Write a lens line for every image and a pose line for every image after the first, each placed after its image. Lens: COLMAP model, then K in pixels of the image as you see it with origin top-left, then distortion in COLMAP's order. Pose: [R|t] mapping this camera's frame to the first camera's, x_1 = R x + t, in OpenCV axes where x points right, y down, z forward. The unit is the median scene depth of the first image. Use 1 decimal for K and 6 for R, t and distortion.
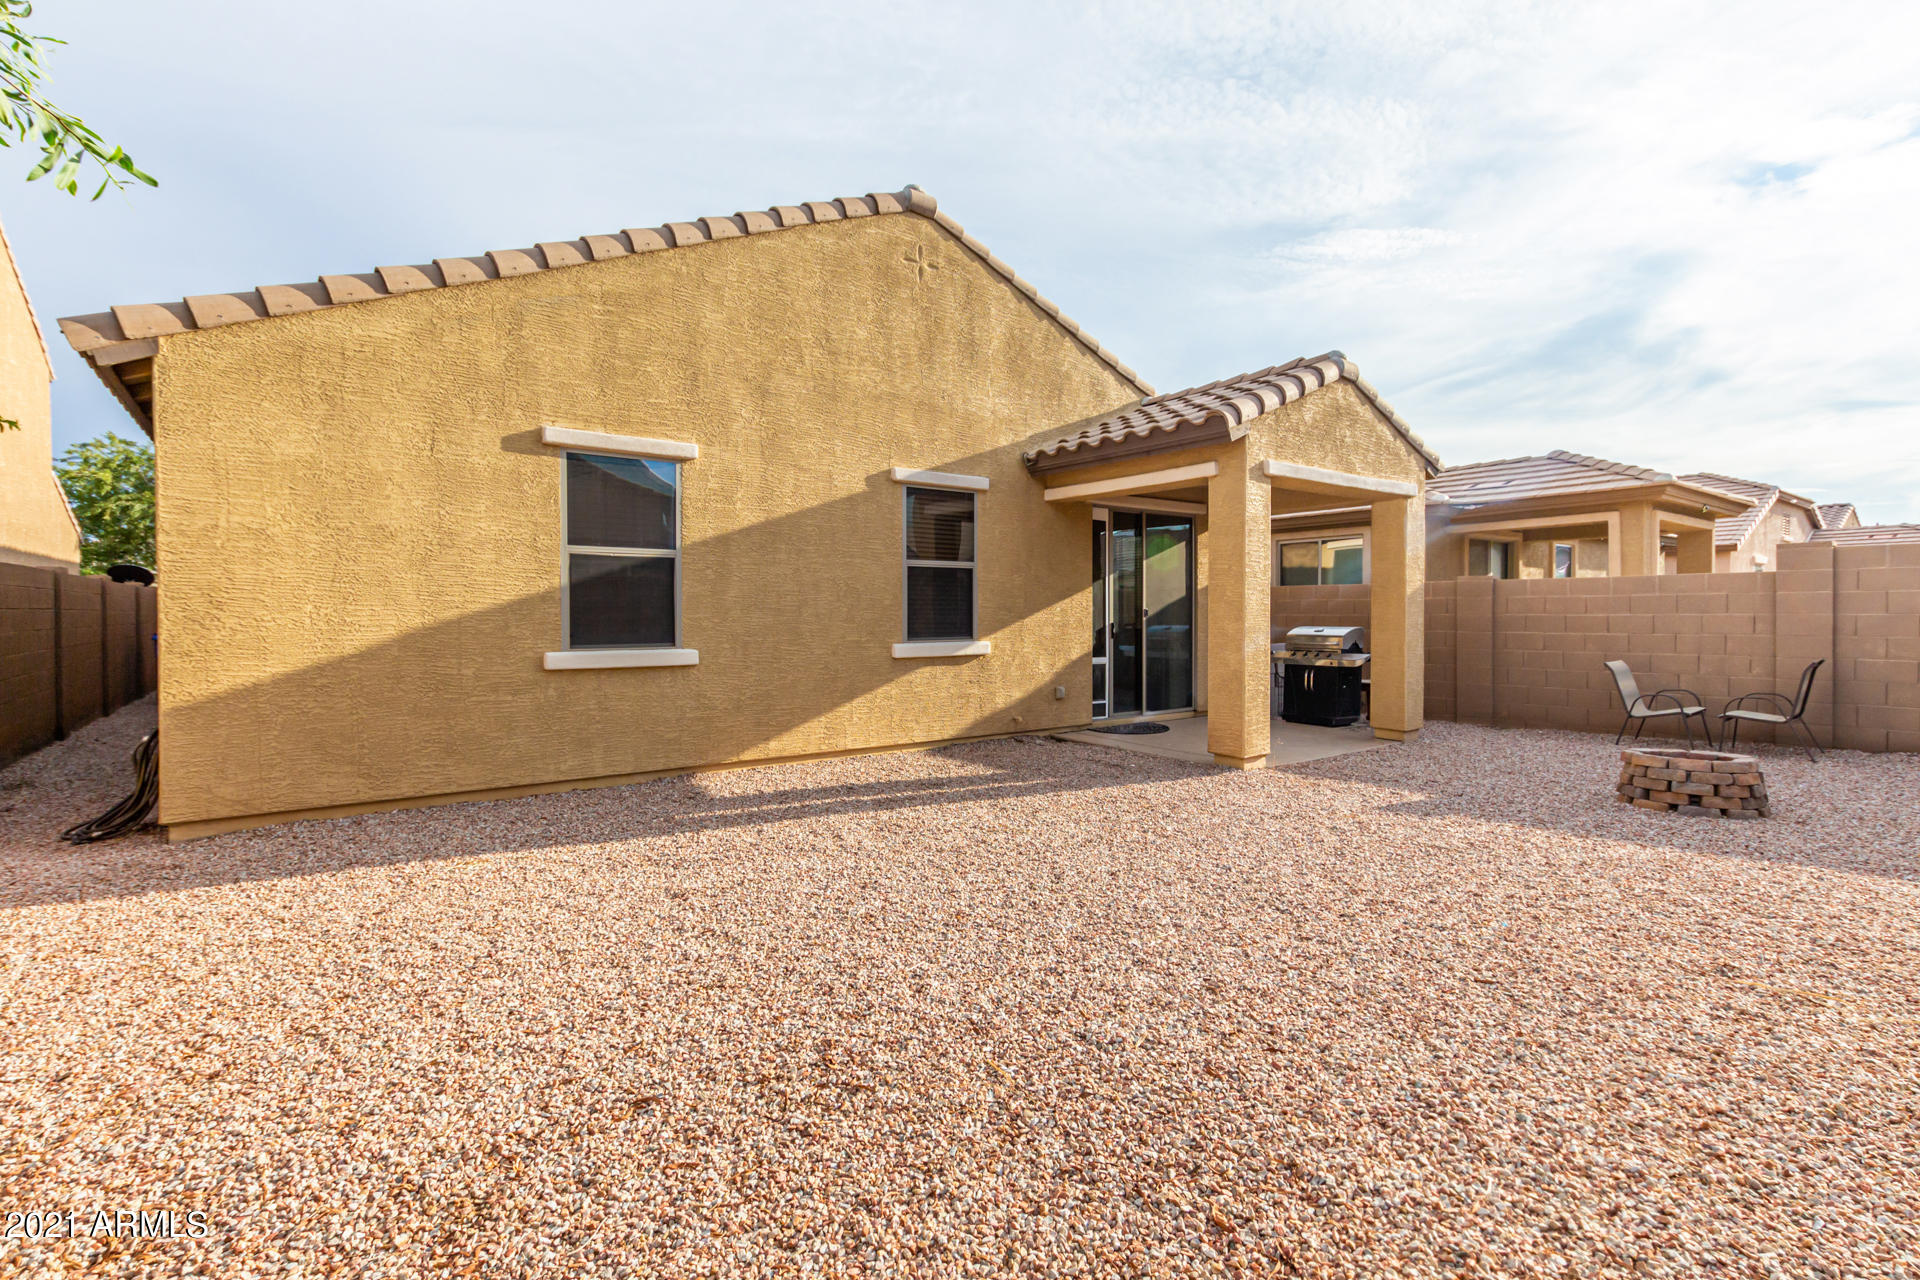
lens RADIAL K [[892.0, 0, 969.6], [0, 892.0, 632.7], [0, 0, 1]] dist [-0.002627, -0.001205]
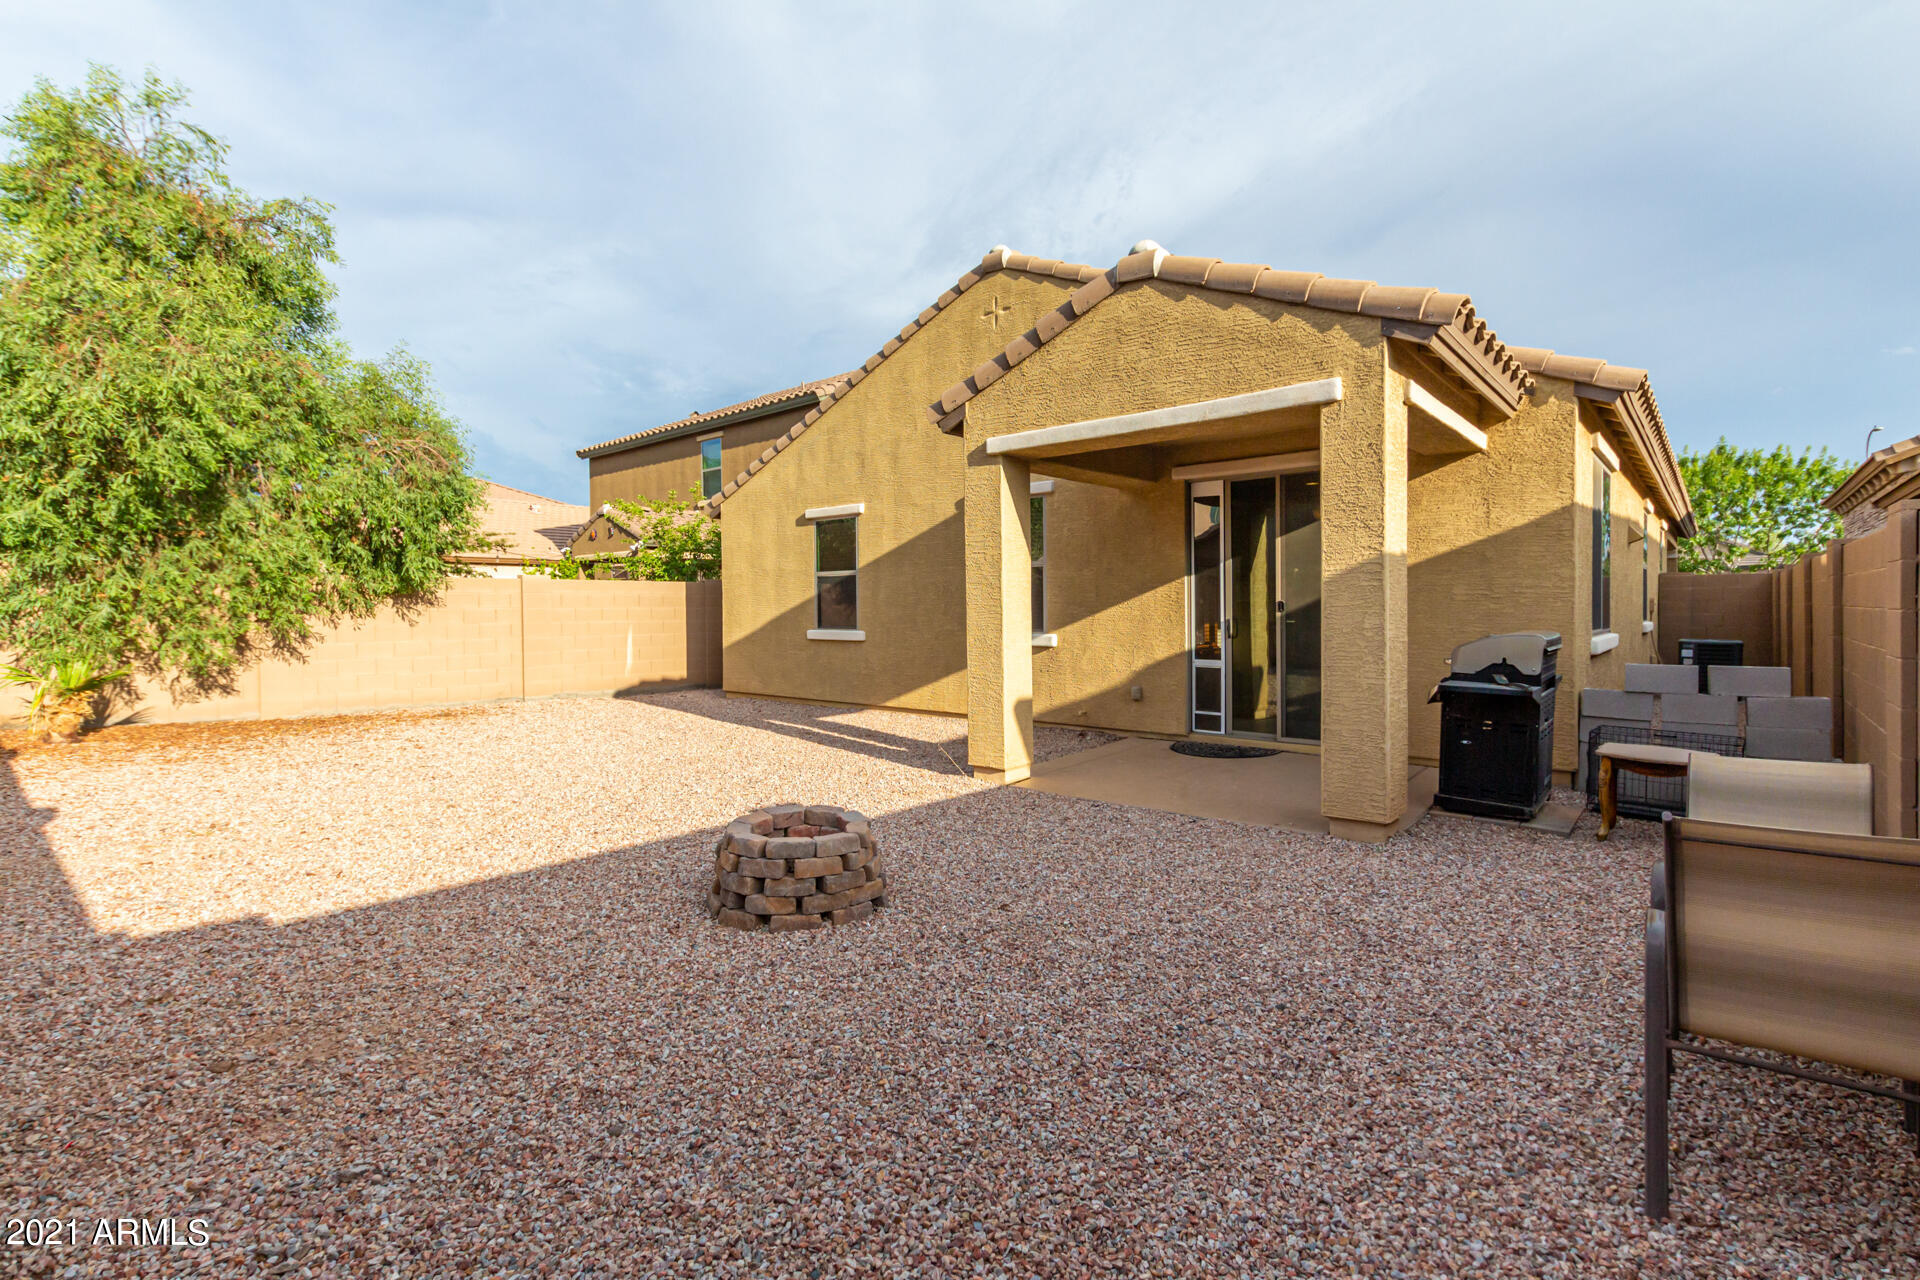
lens RADIAL K [[892.0, 0, 969.6], [0, 892.0, 632.7], [0, 0, 1]] dist [-0.002627, -0.001205]
pose [[0.208225, 0.026179, -0.977731, 1.229253], [-0.015514, 0.999604, 0.023460, -0.019043], [0.977958, 0.010284, 0.208548, 0.805597]]
